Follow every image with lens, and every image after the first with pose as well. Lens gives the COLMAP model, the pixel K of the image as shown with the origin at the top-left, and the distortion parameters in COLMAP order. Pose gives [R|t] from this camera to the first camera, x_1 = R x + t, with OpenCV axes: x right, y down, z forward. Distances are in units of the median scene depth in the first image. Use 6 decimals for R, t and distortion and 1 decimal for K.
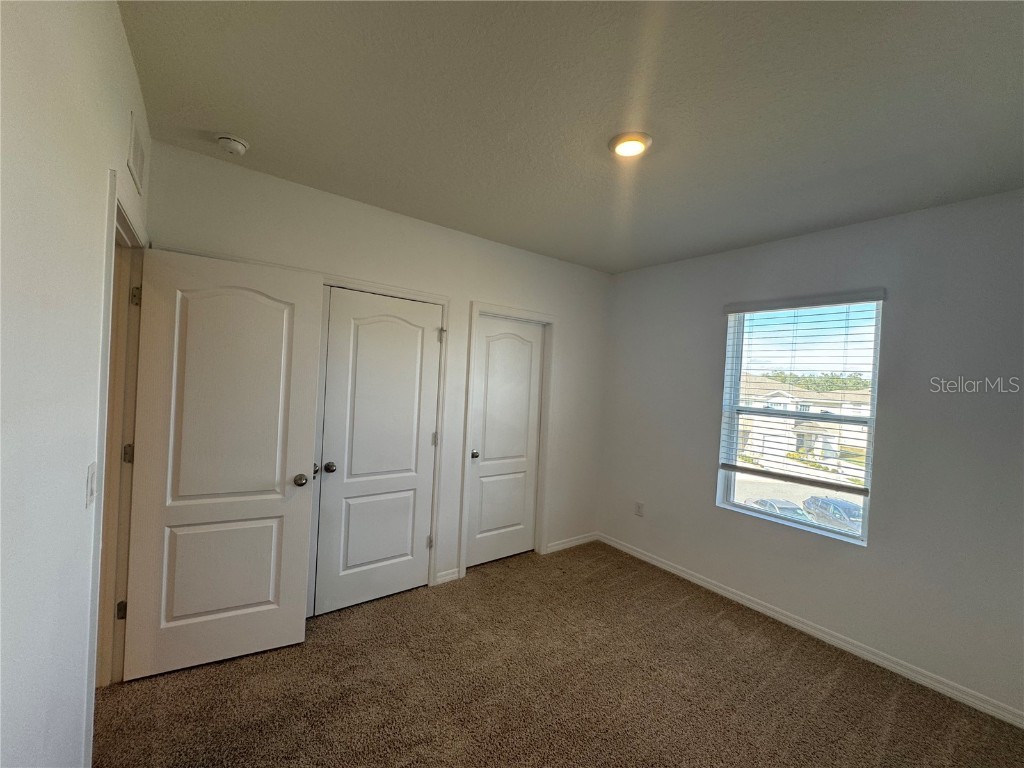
lens RADIAL K [[414.8, 0, 512.0], [0, 414.8, 384.0], [0, 0, 1]] dist [-0.001161, -0.000087]
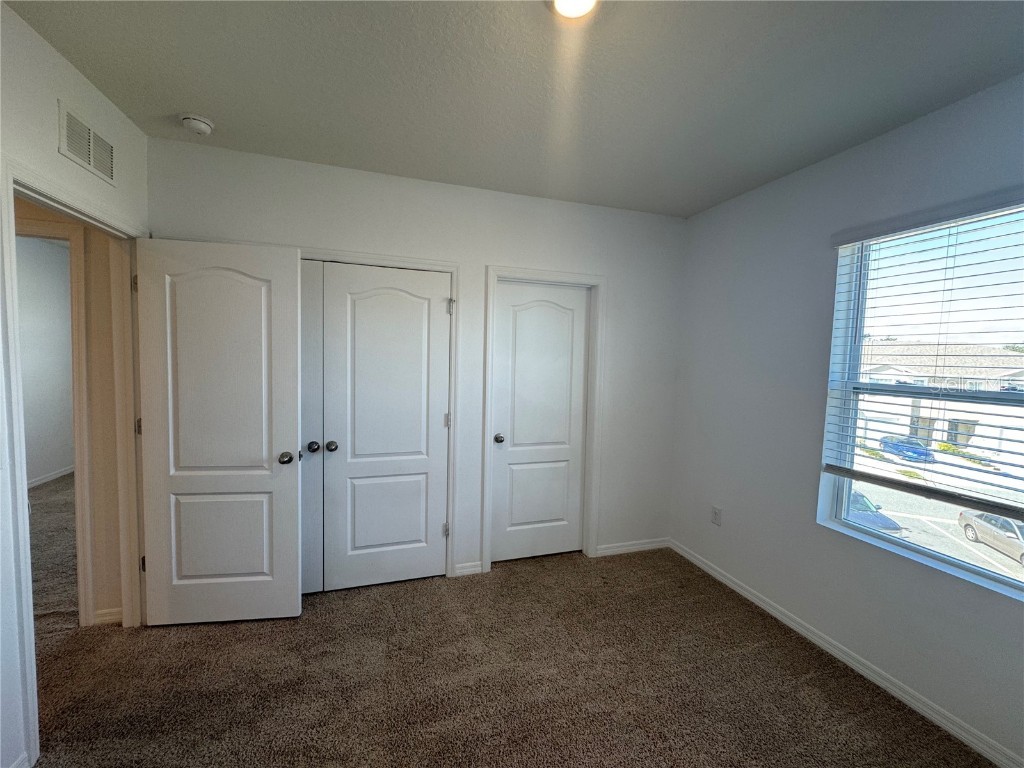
lens RADIAL K [[414.8, 0, 512.0], [0, 414.8, 384.0], [0, 0, 1]] dist [-0.001161, -0.000087]
pose [[0.944152, -0.007425, -0.329426, 0.252882], [0.020352, 0.999151, 0.035811, 0.022254], [0.328881, -0.040515, 0.943502, 0.184189]]
